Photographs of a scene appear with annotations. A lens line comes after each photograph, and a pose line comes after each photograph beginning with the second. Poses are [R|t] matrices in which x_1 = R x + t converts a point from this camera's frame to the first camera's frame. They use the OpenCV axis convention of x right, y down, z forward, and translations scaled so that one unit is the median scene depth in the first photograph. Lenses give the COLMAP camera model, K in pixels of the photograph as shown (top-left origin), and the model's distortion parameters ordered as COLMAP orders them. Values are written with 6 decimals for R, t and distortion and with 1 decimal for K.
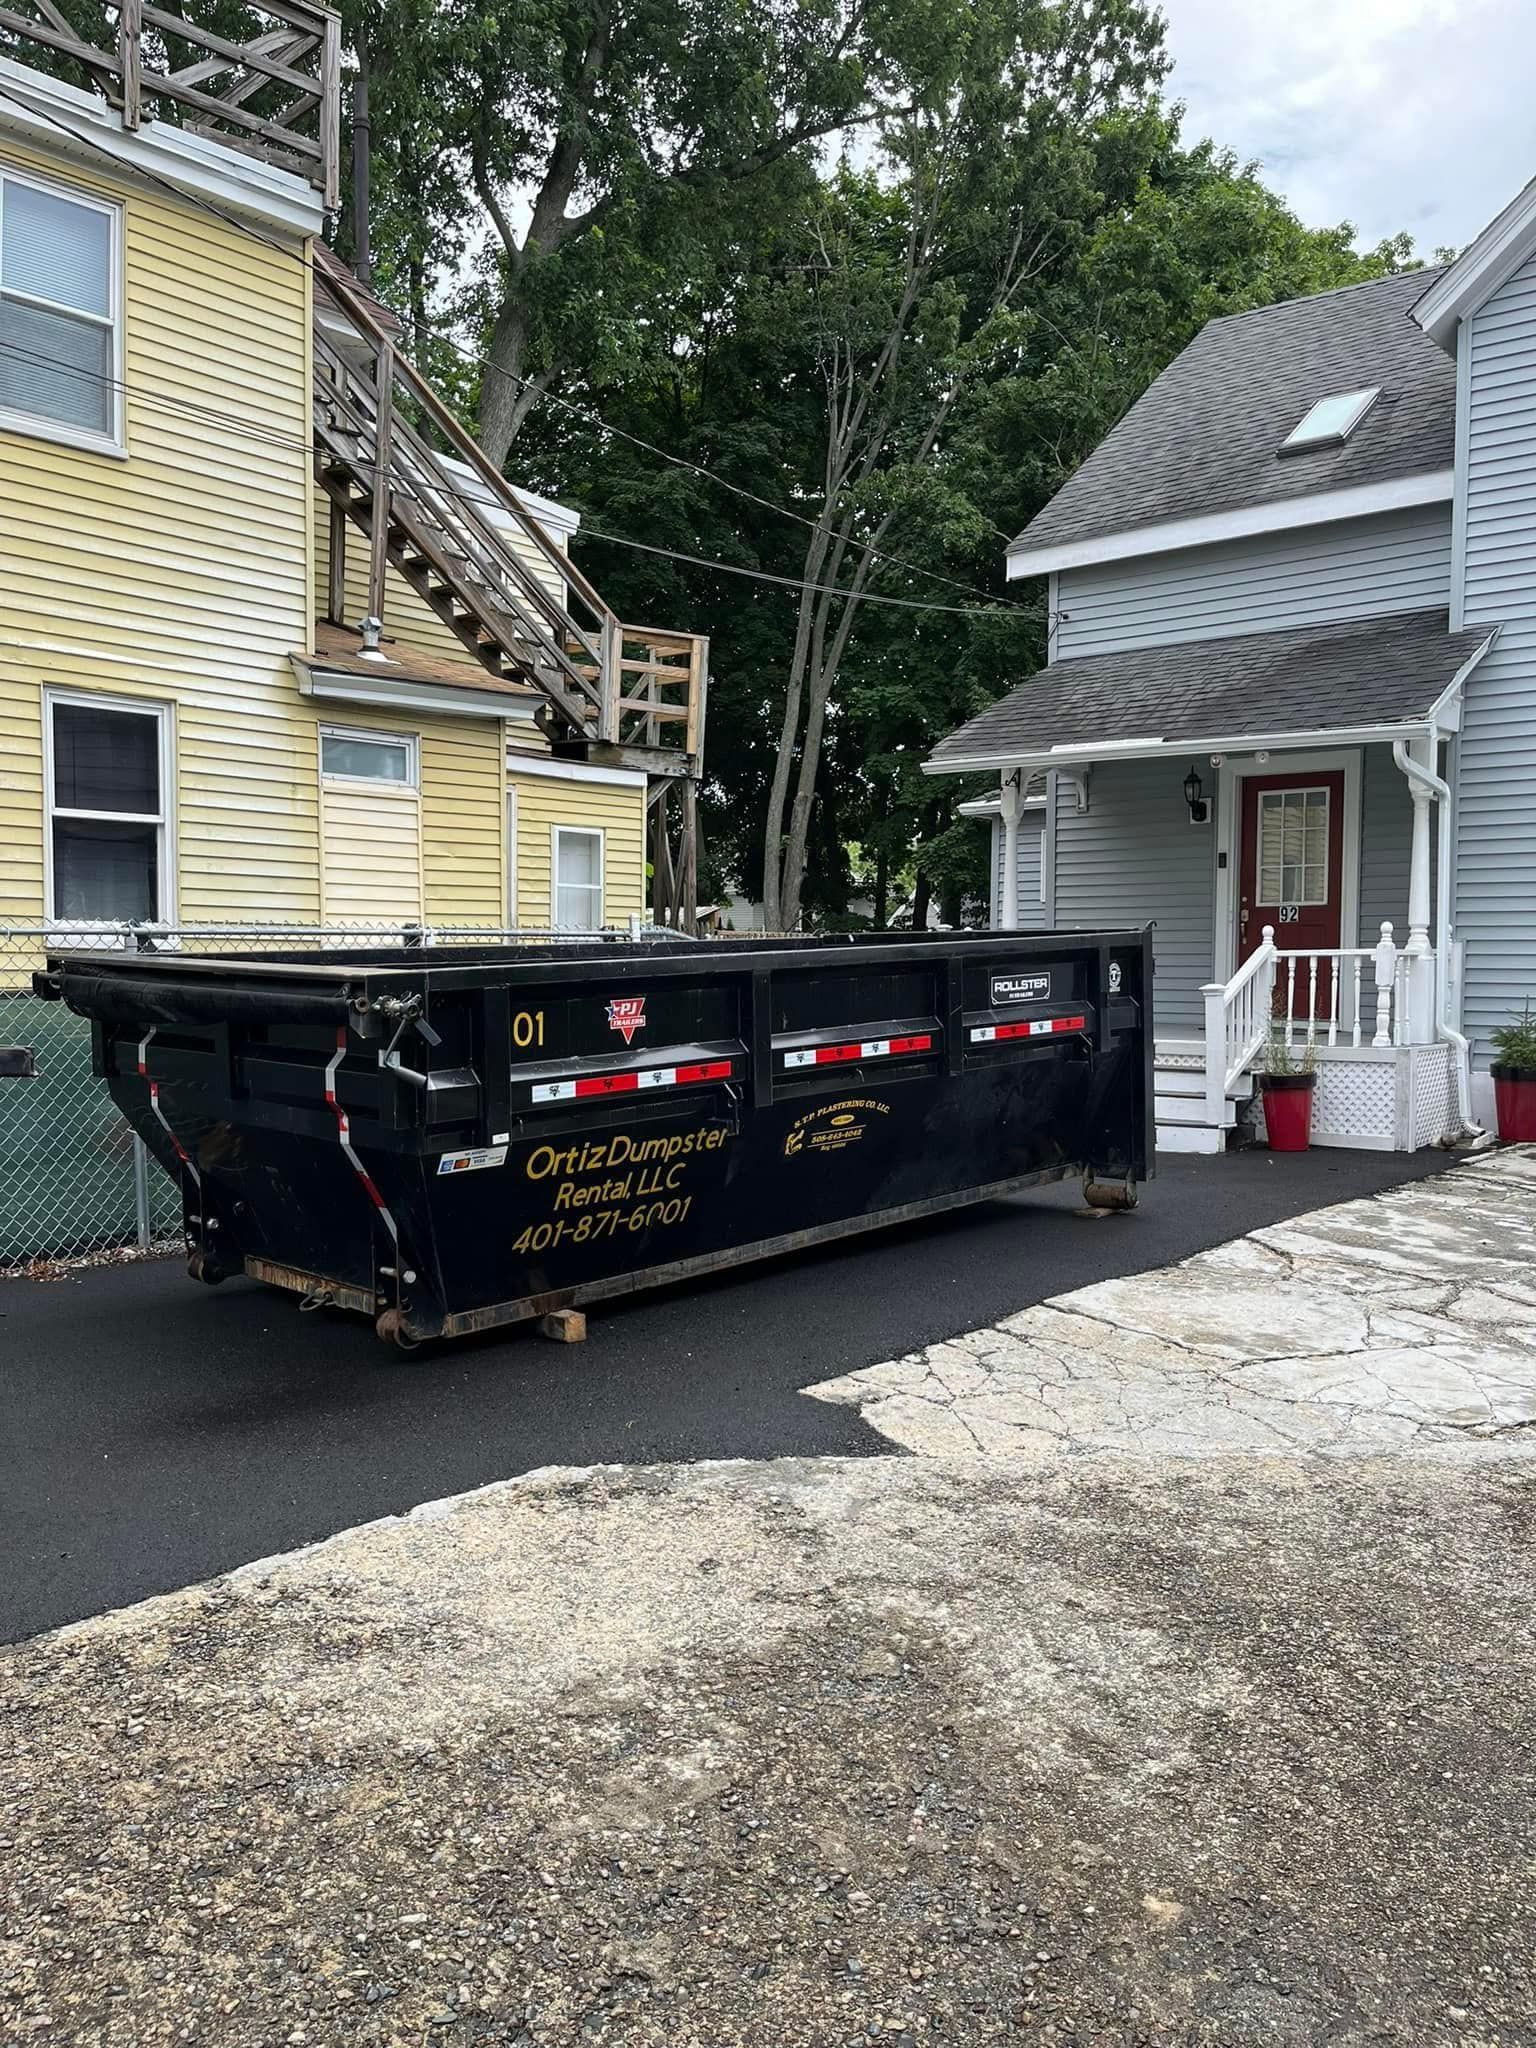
lens RADIAL K [[1498.0, 0, 786.0], [0, 1498.0, 1033.0], [0, 0, 1]] dist [0.066400, -0.083642]
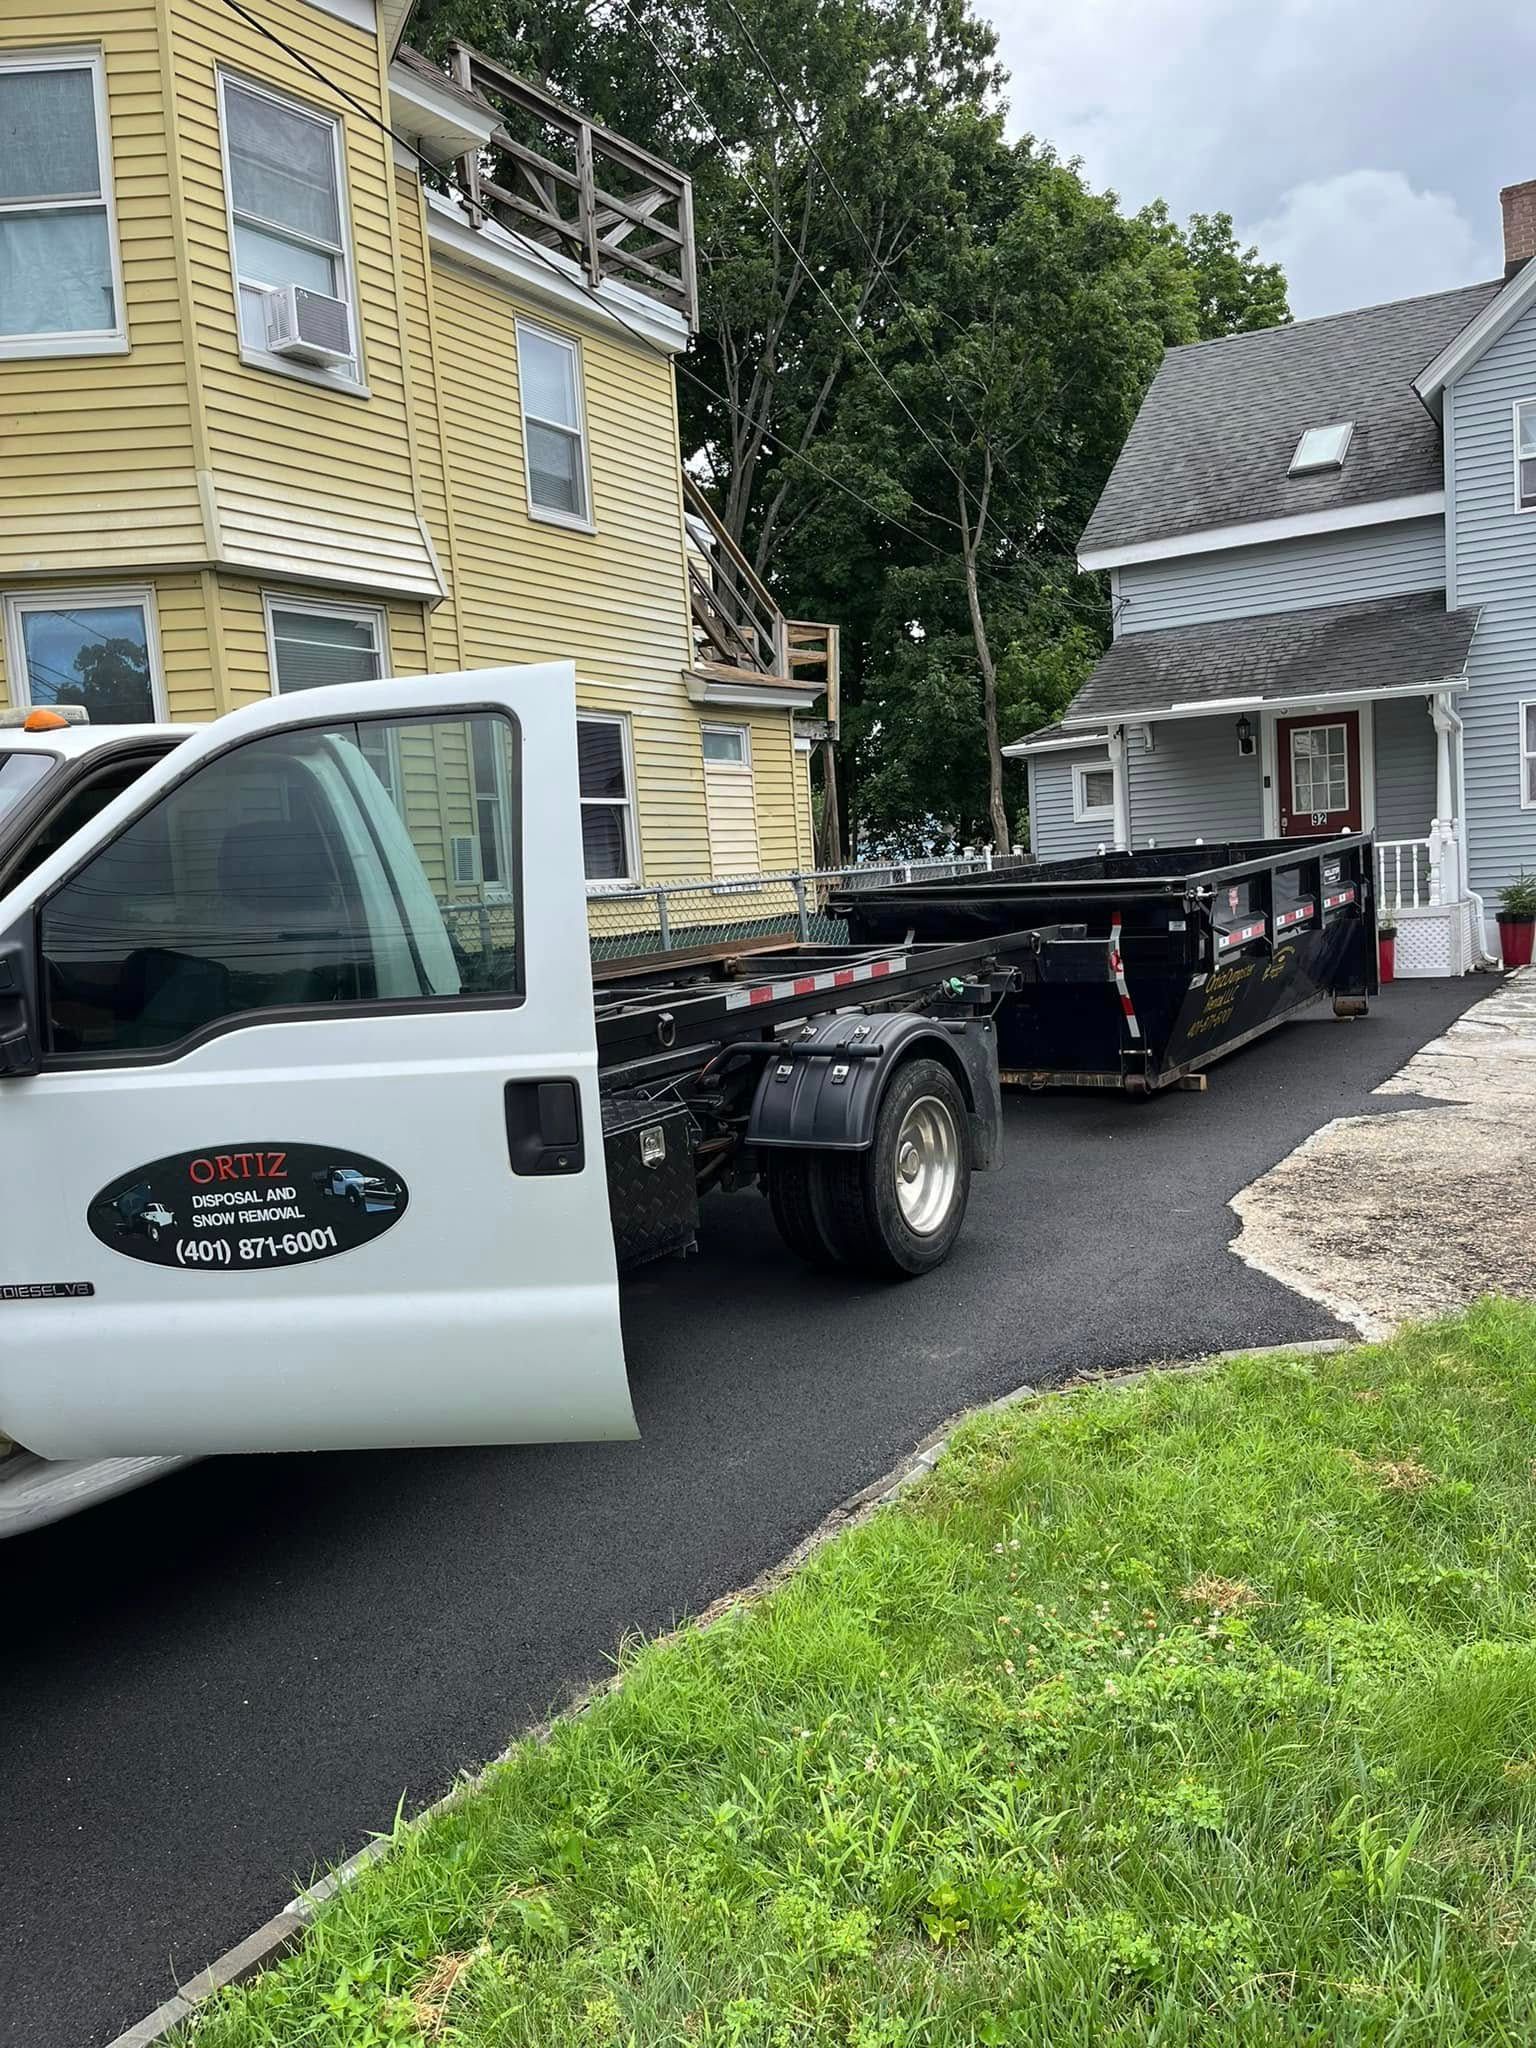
lens RADIAL K [[1498.0, 0, 786.0], [0, 1498.0, 1033.0], [0, 0, 1]] dist [0.066400, -0.083642]
pose [[0.982049, -0.086787, 0.167474, -0.476609], [0.079336, 0.995558, 0.050693, 0.007632], [-0.171129, -0.036496, 0.984572, -0.328213]]
